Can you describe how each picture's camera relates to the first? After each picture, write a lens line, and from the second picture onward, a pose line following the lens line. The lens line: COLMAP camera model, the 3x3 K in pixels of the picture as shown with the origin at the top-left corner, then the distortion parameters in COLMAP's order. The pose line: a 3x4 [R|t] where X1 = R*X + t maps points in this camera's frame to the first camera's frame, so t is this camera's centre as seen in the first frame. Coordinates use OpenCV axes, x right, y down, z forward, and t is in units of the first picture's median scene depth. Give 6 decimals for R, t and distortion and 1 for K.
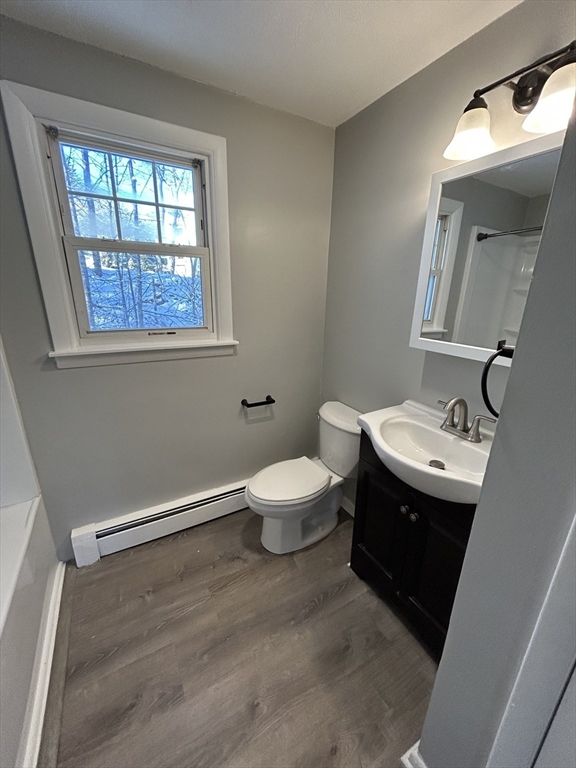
lens RADIAL K [[308.6, 0, 288.3], [0, 308.6, 385.9], [0, 0, 1]] dist [-0.000236, 0.000045]
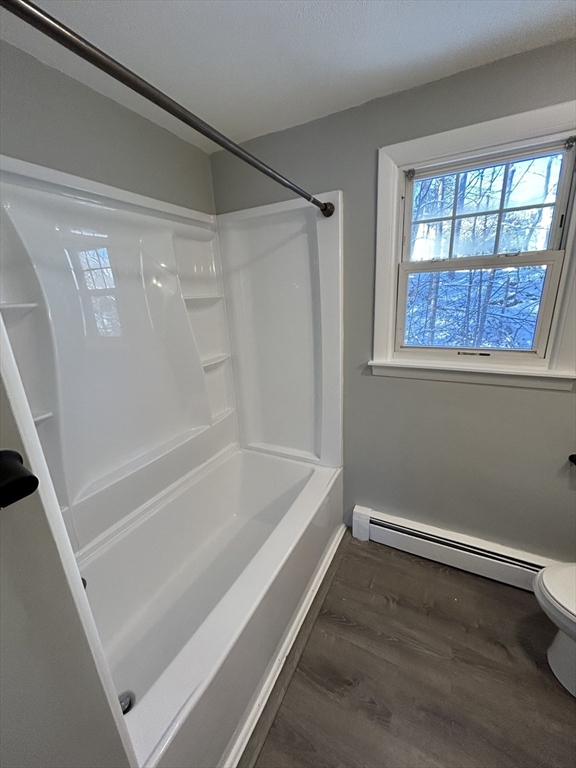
lens RADIAL K [[308.6, 0, 288.3], [0, 308.6, 385.9], [0, 0, 1]] dist [-0.000236, 0.000045]
pose [[0.542005, 0.195504, -0.817318, 0.059480], [-0.196983, 0.975024, 0.102598, -0.065972], [0.816963, 0.105389, 0.566979, 0.050277]]
